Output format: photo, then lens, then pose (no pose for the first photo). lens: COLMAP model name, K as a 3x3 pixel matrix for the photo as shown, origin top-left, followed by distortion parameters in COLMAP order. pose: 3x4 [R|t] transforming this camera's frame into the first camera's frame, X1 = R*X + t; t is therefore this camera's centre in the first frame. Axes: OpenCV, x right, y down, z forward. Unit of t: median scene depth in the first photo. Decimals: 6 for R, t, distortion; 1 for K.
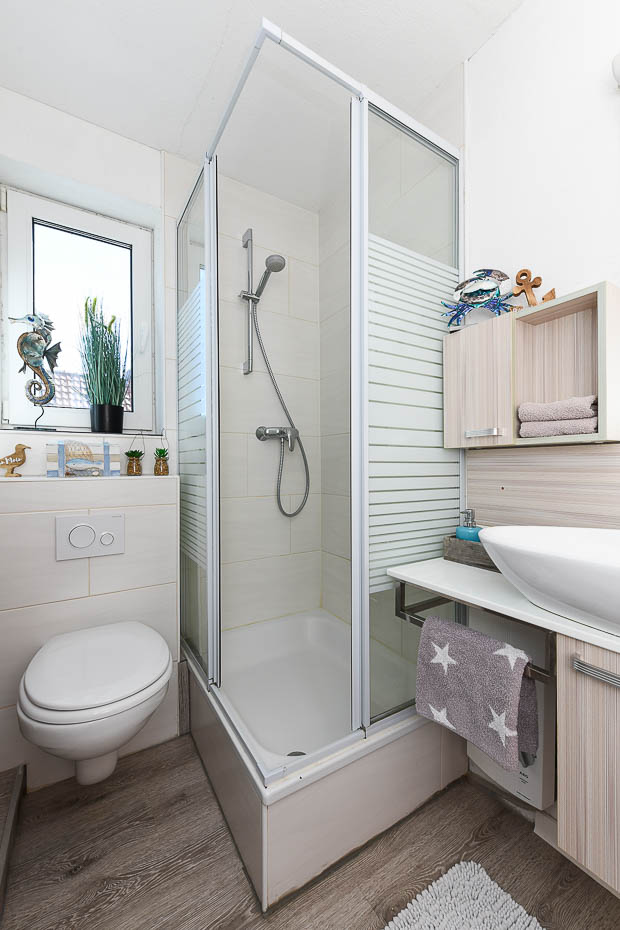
lens RADIAL K [[380.9, 0, 306.7], [0, 380.9, 461.2], [0, 0, 1]] dist [0.007810, -0.002368]
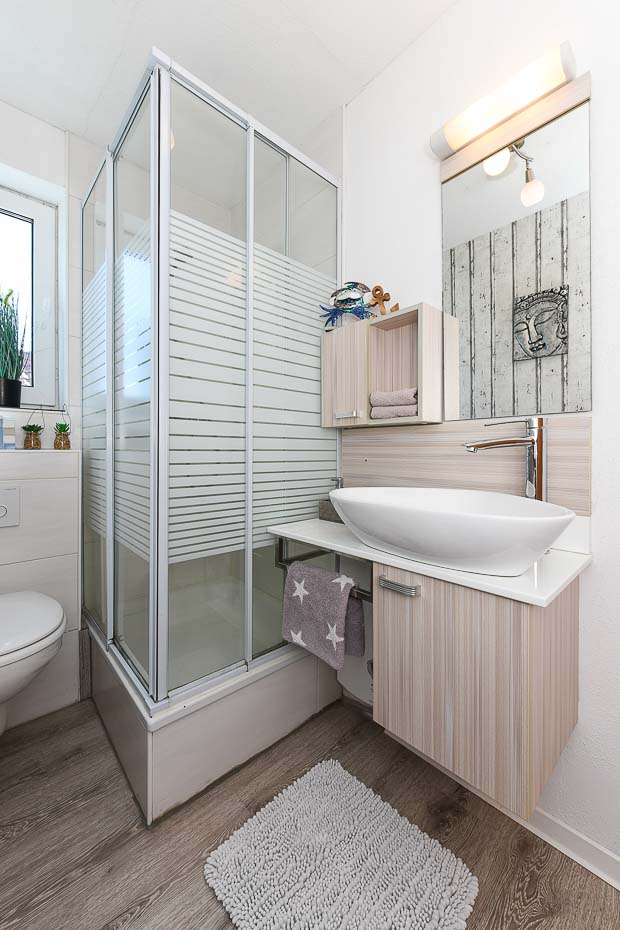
lens RADIAL K [[380.9, 0, 326.1], [0, 380.9, 447.8], [0, 0, 1]] dist [0.007810, -0.002368]
pose [[0.980830, 0.009129, 0.194652, 0.150009], [-0.009826, 0.999948, 0.002616, 0.029563], [-0.194618, -0.004479, 0.980869, -0.191431]]
